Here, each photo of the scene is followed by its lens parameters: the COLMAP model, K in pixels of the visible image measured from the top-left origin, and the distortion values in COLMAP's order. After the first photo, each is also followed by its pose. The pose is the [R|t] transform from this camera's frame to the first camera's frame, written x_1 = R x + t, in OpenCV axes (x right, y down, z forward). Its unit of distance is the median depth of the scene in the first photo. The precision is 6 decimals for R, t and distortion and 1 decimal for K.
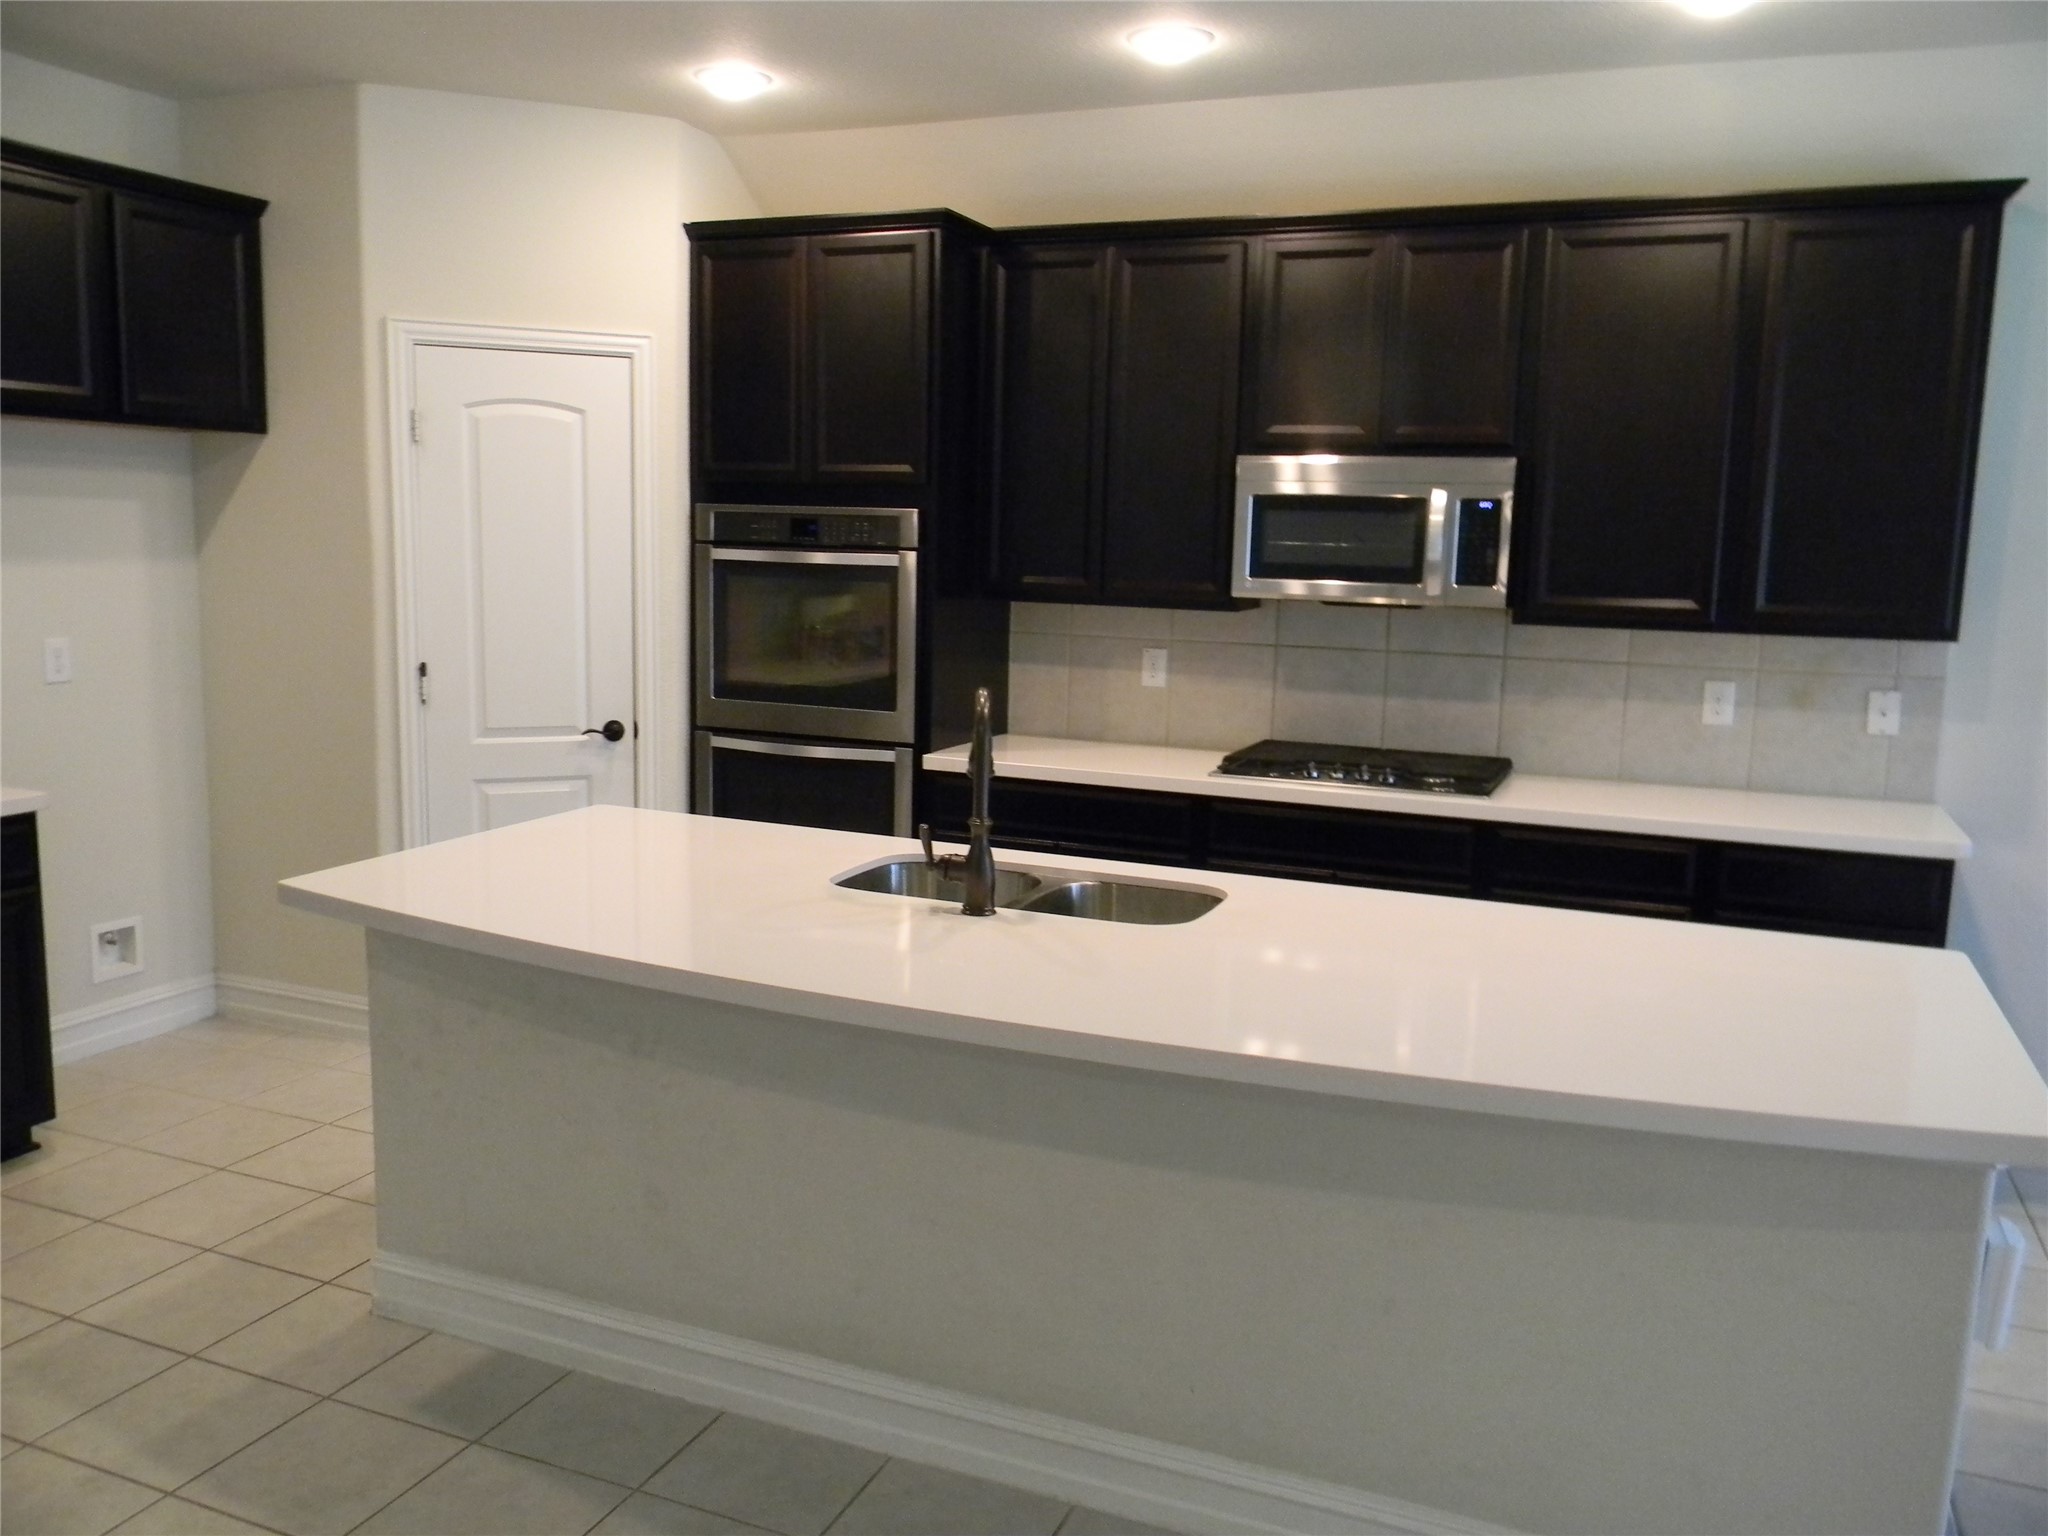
lens RADIAL K [[1655.3, 0, 1019.1], [0, 1655.3, 763.7], [0, 0, 1]] dist [0.007720, 0.013623]
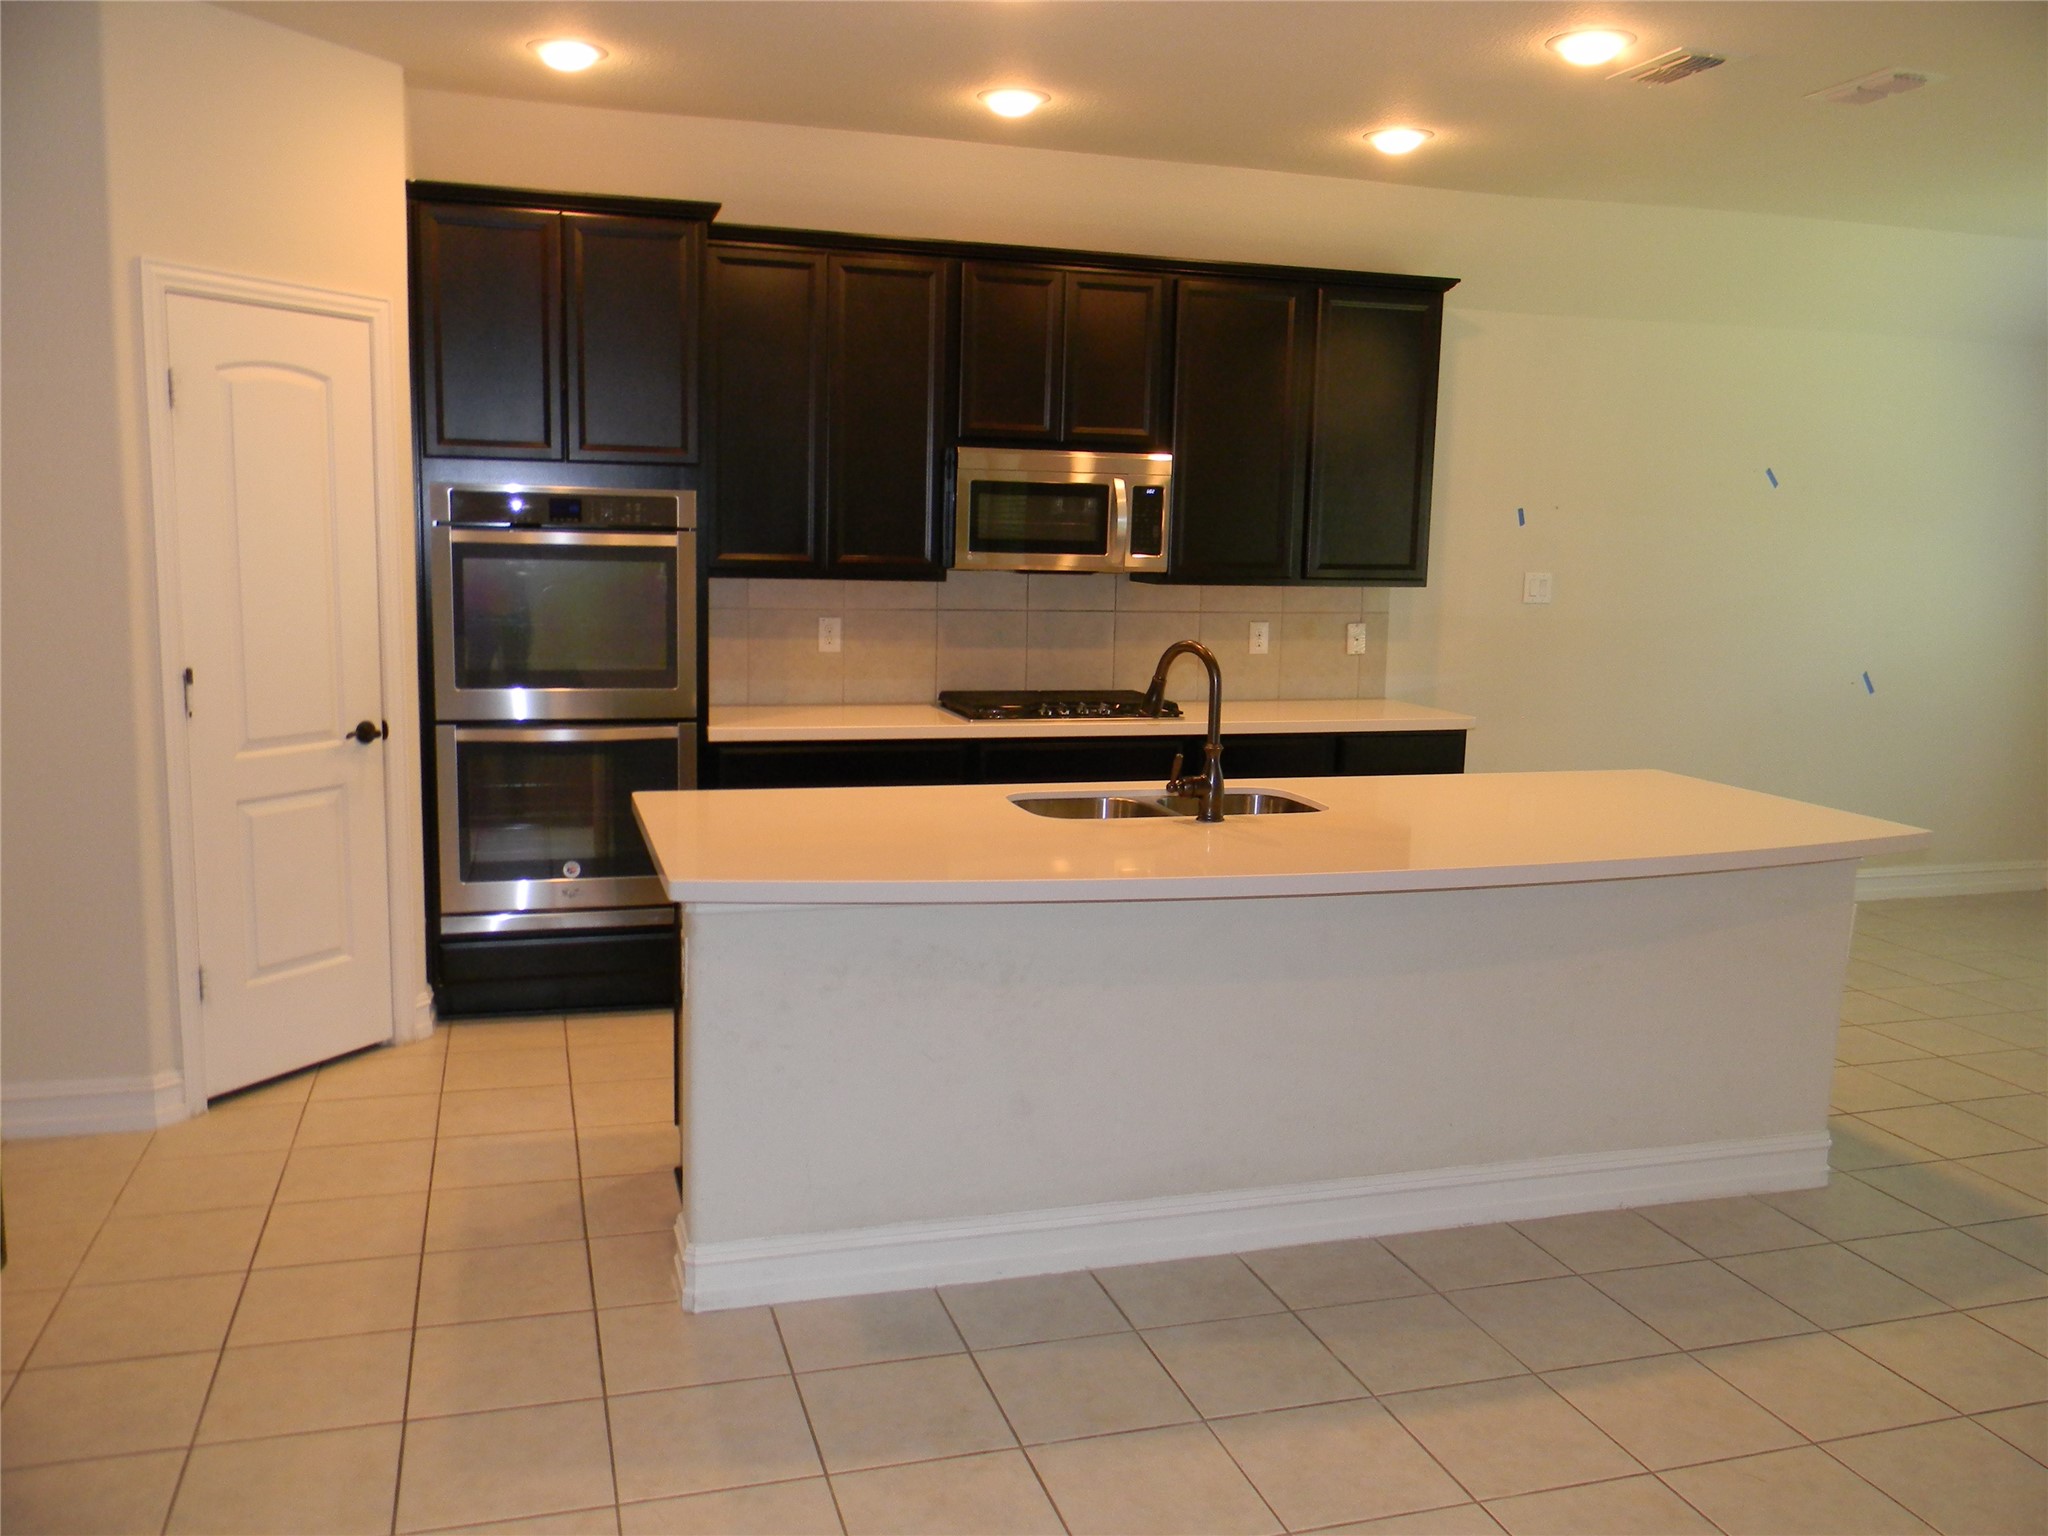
lens RADIAL K [[1655.3, 0, 1028.3], [0, 1655.3, 763.8], [0, 0, 1]] dist [0.007720, 0.013623]
pose [[0.769793, -0.098959, 0.630576, -0.569288], [0.086253, 0.994975, 0.050850, -0.018671], [-0.632439, 0.015245, 0.774460, 0.069596]]
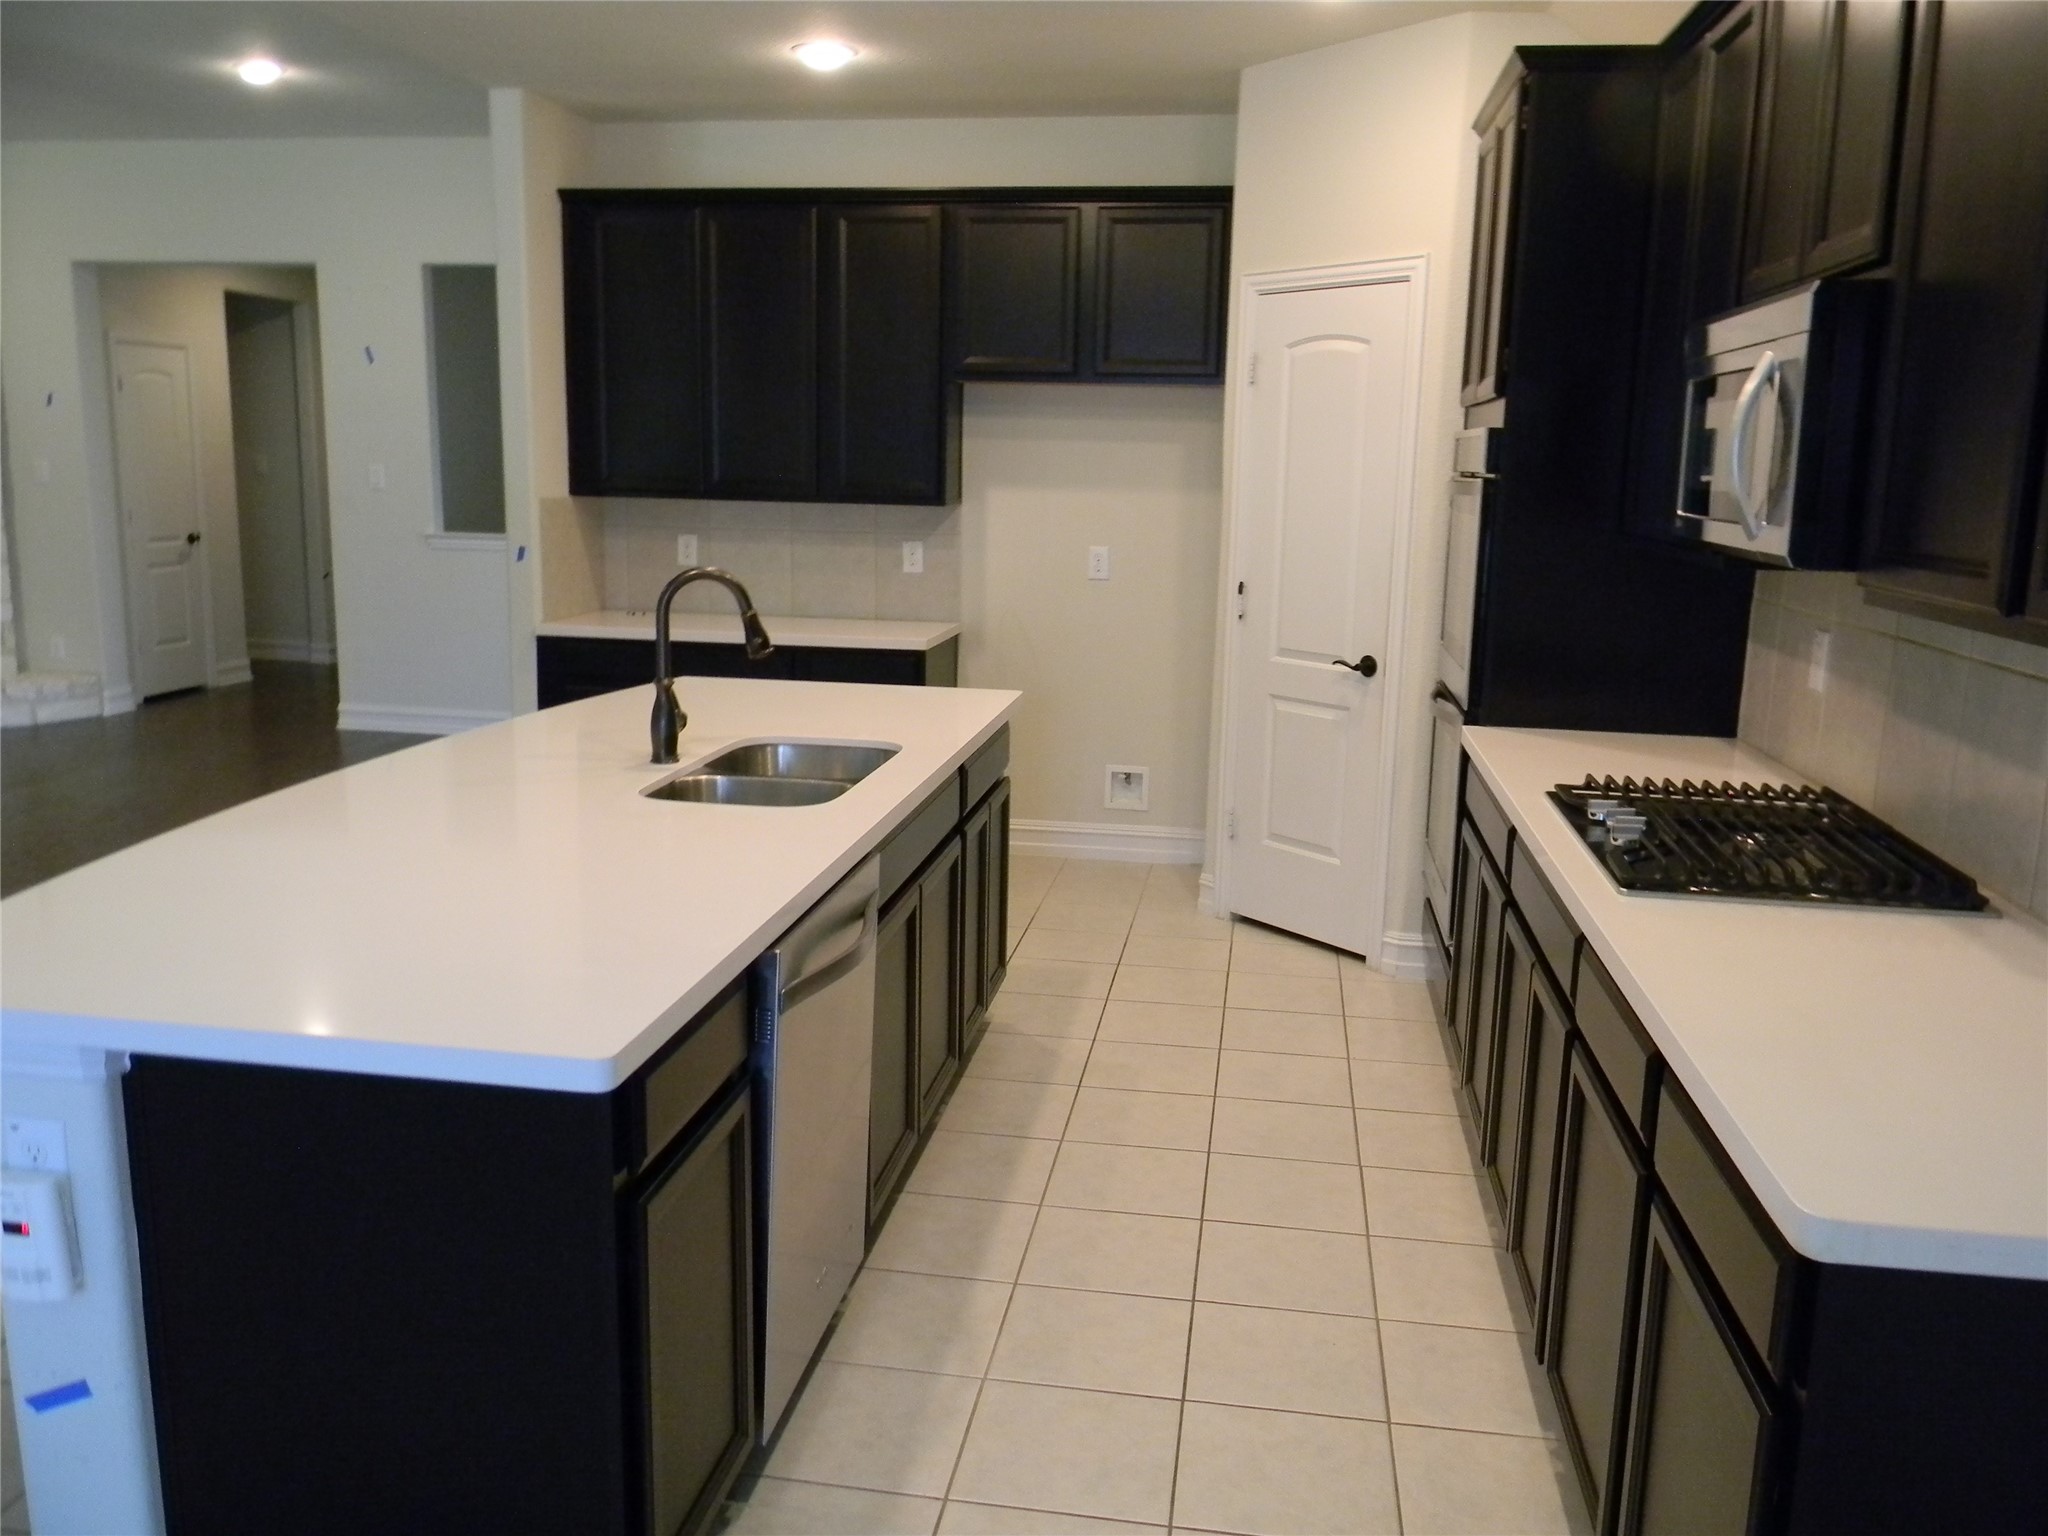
lens RADIAL K [[1655.3, 0, 1039.7], [0, 1655.3, 786.5], [0, 0, 1]] dist [0.007720, 0.013623]
pose [[0.247444, 0.168967, -0.954055, 0.697565], [-0.154803, 0.978922, 0.133222, -0.053729], [0.956456, 0.114726, 0.268384, 0.585752]]
